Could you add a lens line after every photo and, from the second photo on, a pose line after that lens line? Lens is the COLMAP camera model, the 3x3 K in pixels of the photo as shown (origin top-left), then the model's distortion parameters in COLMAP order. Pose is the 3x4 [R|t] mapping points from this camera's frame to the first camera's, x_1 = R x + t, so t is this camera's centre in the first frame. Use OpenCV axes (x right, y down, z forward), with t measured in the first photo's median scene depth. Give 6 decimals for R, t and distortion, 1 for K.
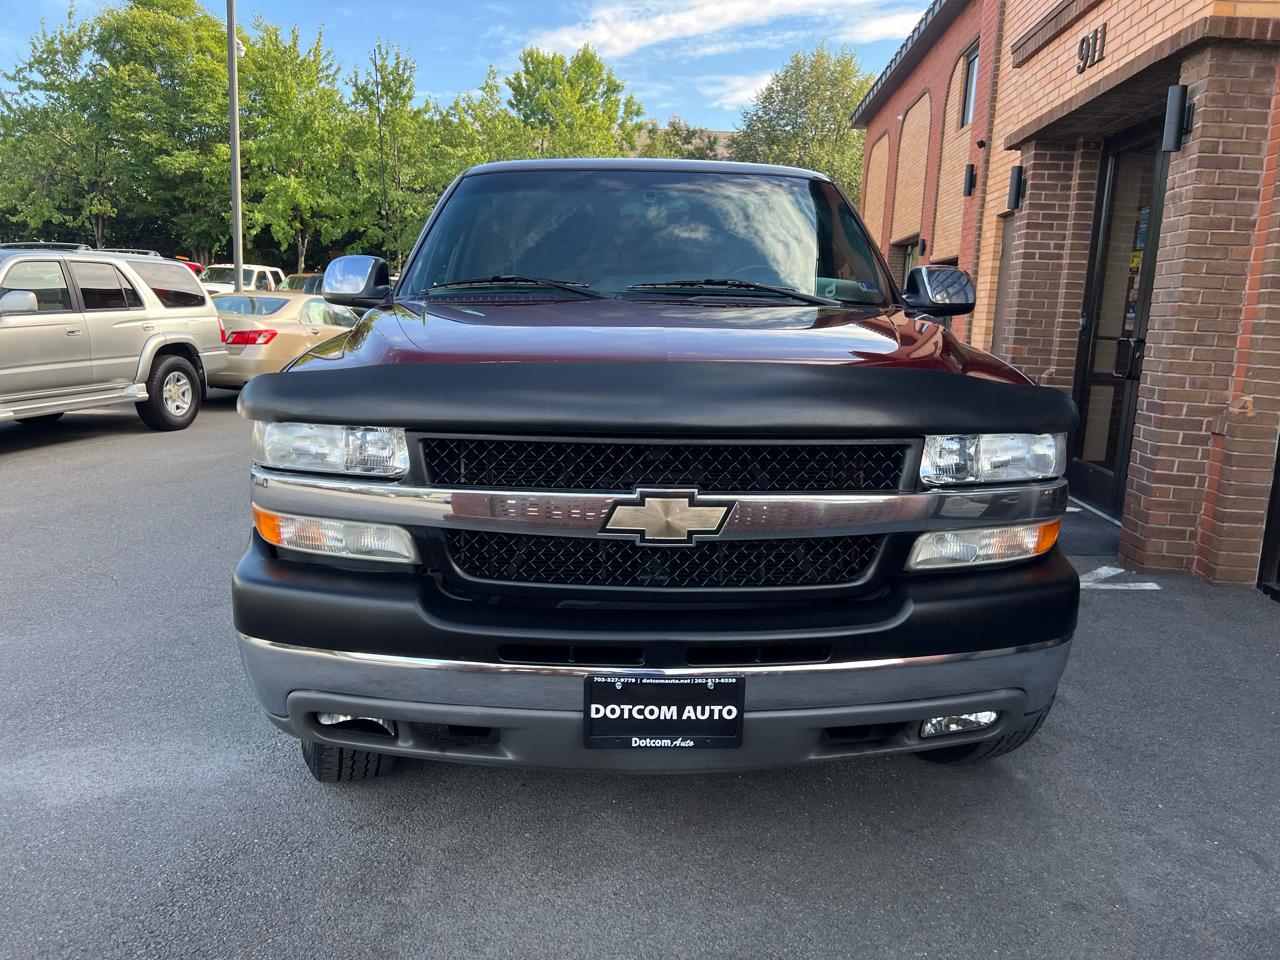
lens RADIAL K [[961.7, 0, 644.9], [0, 961.7, 476.8], [0, 0, 1]] dist [0.047332, -0.052151]
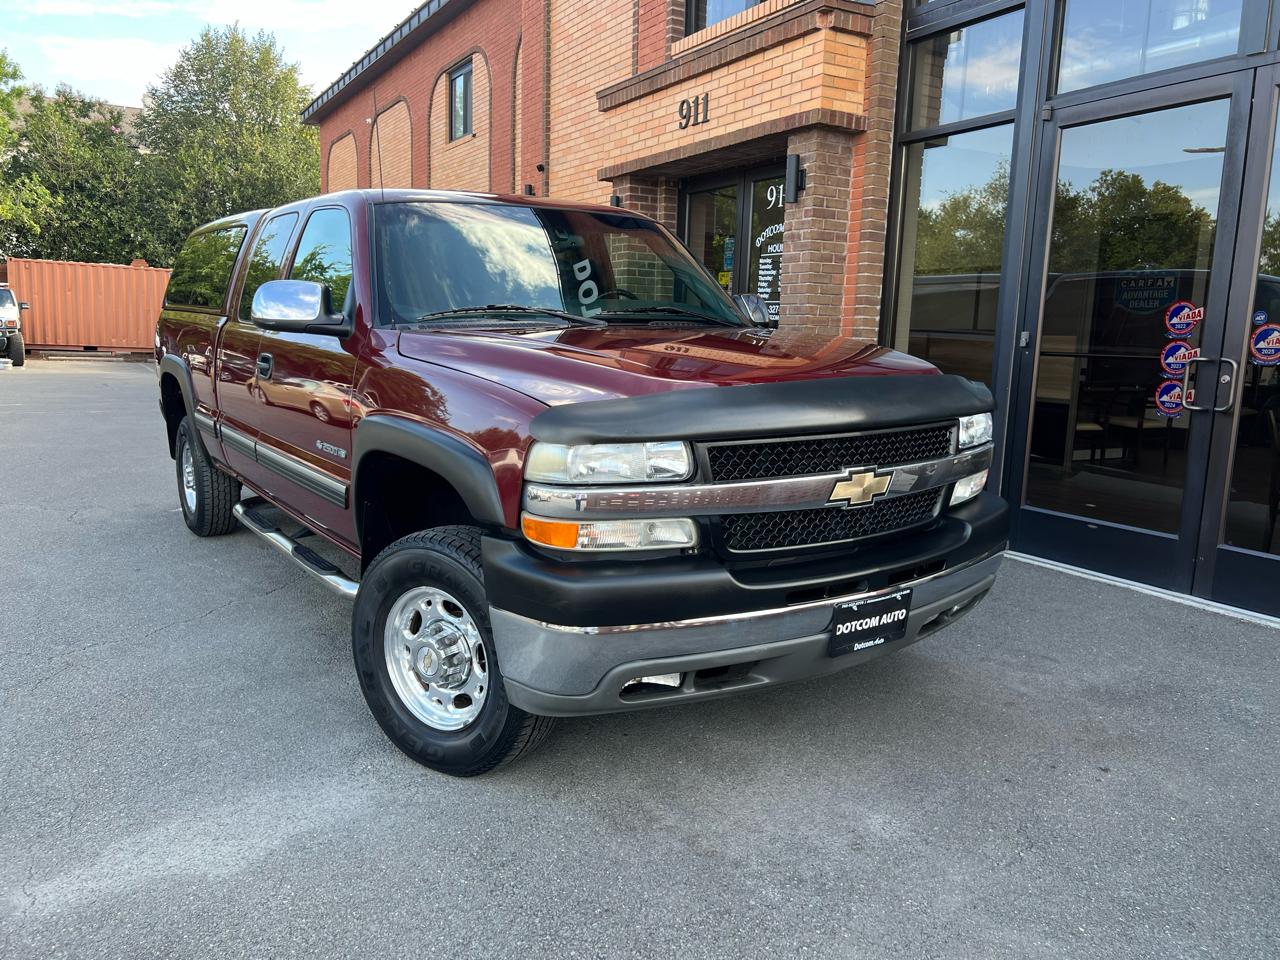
lens RADIAL K [[963.9, 0, 633.8], [0, 963.9, 478.3], [0, 0, 1]] dist [0.044471, -0.048878]
pose [[0.835823, -0.102193, 0.539404, -0.430723], [0.098576, 0.994490, 0.035665, -0.022984], [-0.540077, 0.023363, 0.841291, -0.010596]]
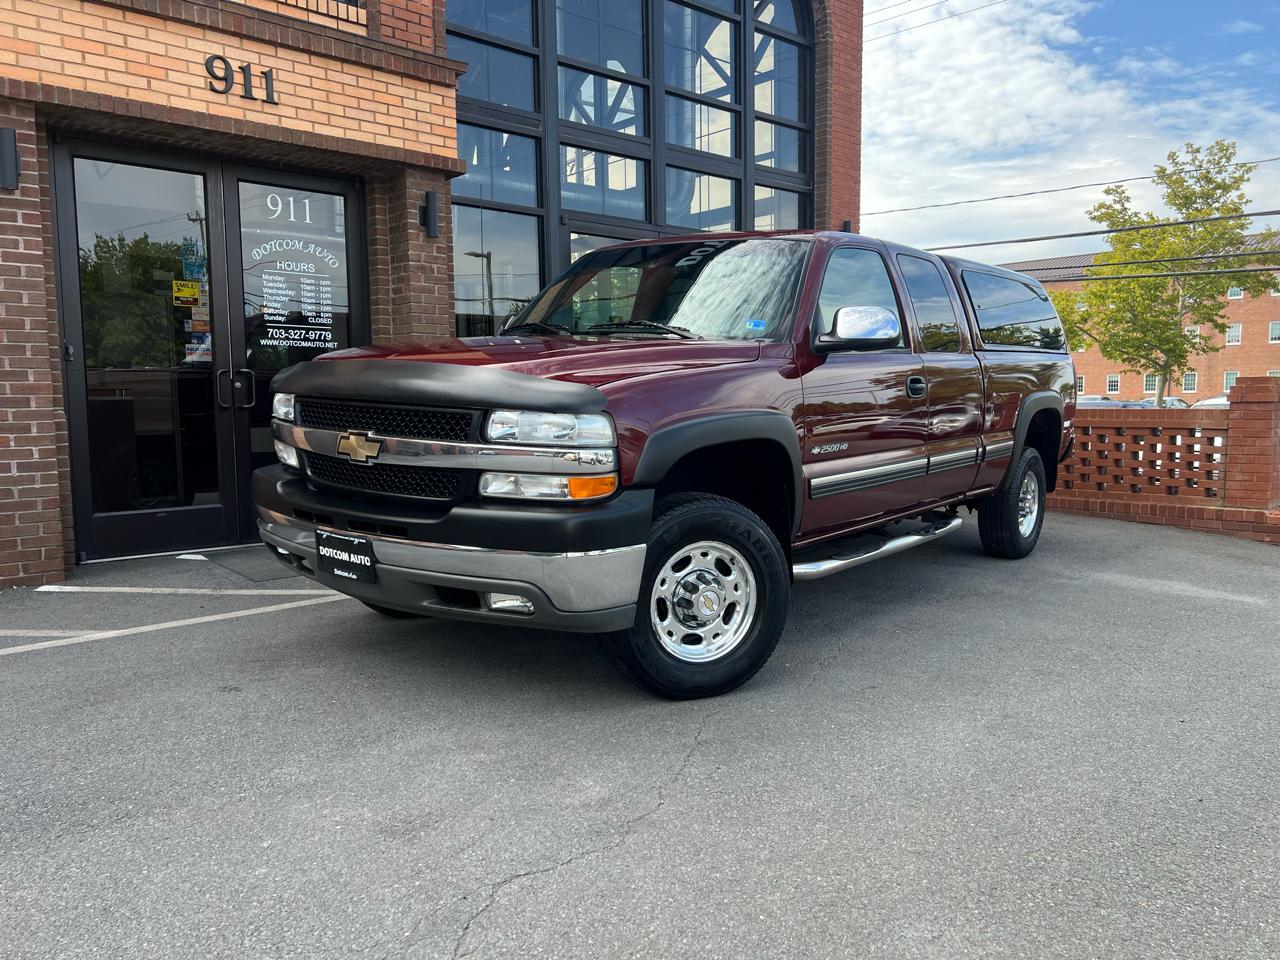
lens RADIAL K [[955.6, 0, 644.8], [0, 955.6, 479.2], [0, 0, 1]] dist [0.054137, -0.058339]
pose [[-0.715129, -0.099605, 0.691859, -0.716437], [0.093909, 0.967131, 0.236303, -0.309289], [-0.692655, 0.233959, -0.682270, 1.908388]]
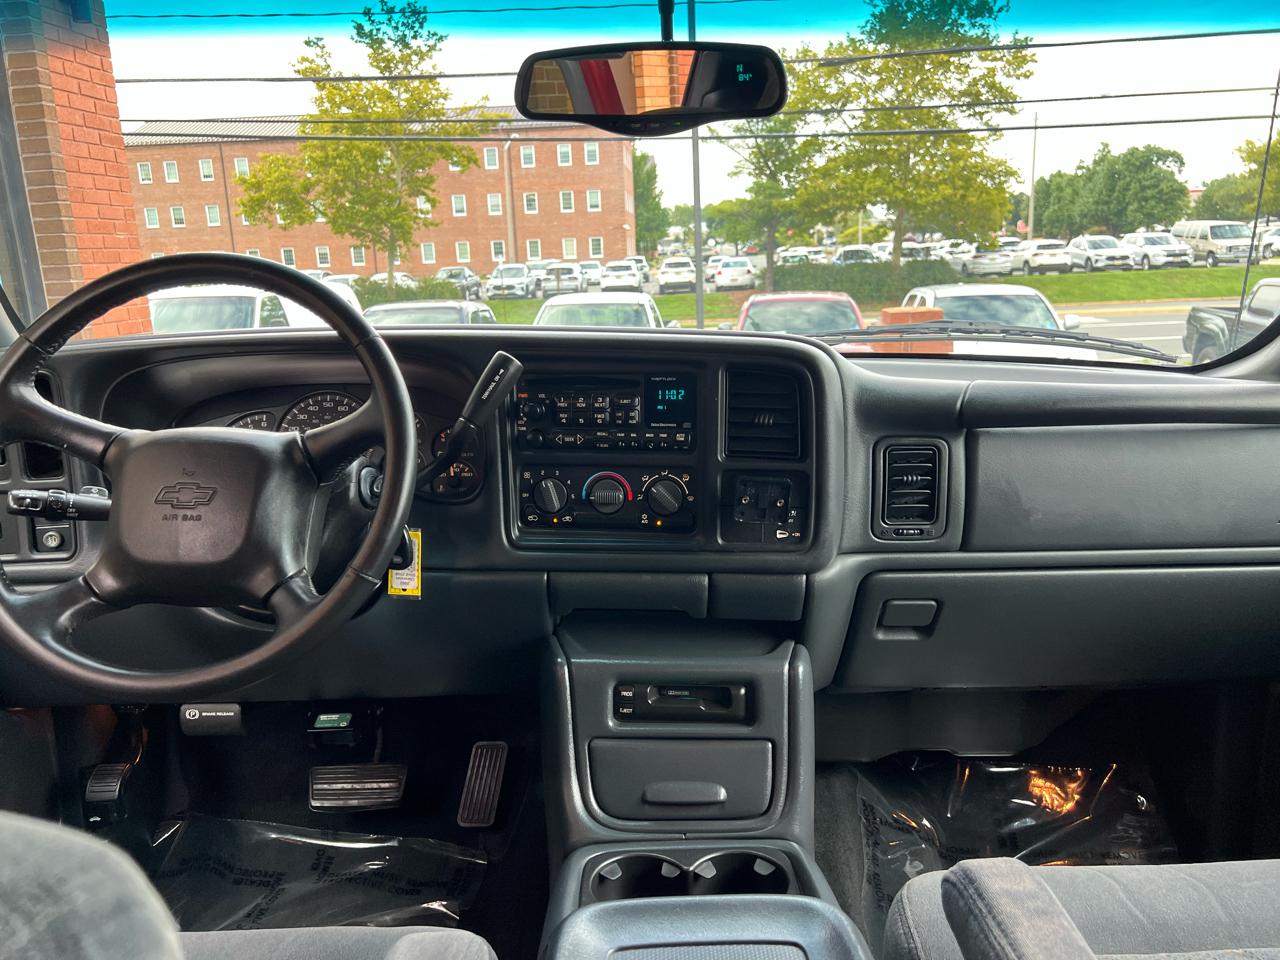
lens RADIAL K [[968.4, 0, 635.4], [0, 968.4, 468.3], [0, 0, 1]] dist [0.035880, -0.053319]
pose [[-0.999951, -0.008950, -0.004226, 0.011988], [-0.009885, 0.924415, 0.381260, -0.211542], [0.000494, 0.381283, -0.924458, 0.980176]]
